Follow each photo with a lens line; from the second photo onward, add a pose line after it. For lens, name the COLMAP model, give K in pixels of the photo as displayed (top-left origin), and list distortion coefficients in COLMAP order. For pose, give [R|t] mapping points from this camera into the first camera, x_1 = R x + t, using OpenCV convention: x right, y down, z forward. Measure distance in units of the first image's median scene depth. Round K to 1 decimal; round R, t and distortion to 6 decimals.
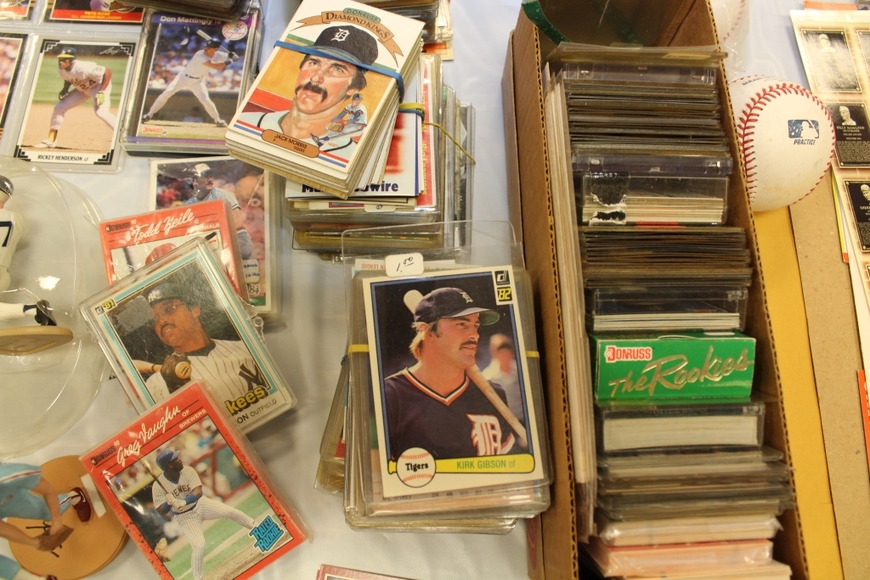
lens RADIAL K [[723.0, 0, 435.0], [0, 723.0, 290.0], [0, 0, 1]] dist [-0.177029, 0.141593]
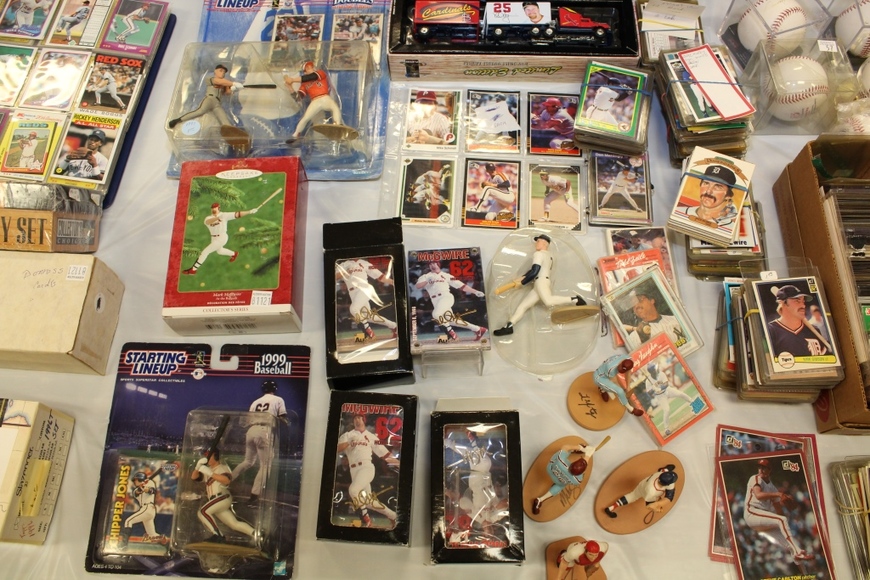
lens RADIAL K [[723.0, 0, 435.0], [0, 723.0, 290.0], [0, 0, 1]] dist [-0.177029, 0.141593]
pose [[0.994852, 0.001045, -0.101334, -0.778231], [-0.011192, 0.994964, -0.099610, 0.216678], [0.100720, 0.100231, 0.989853, -1.148464]]
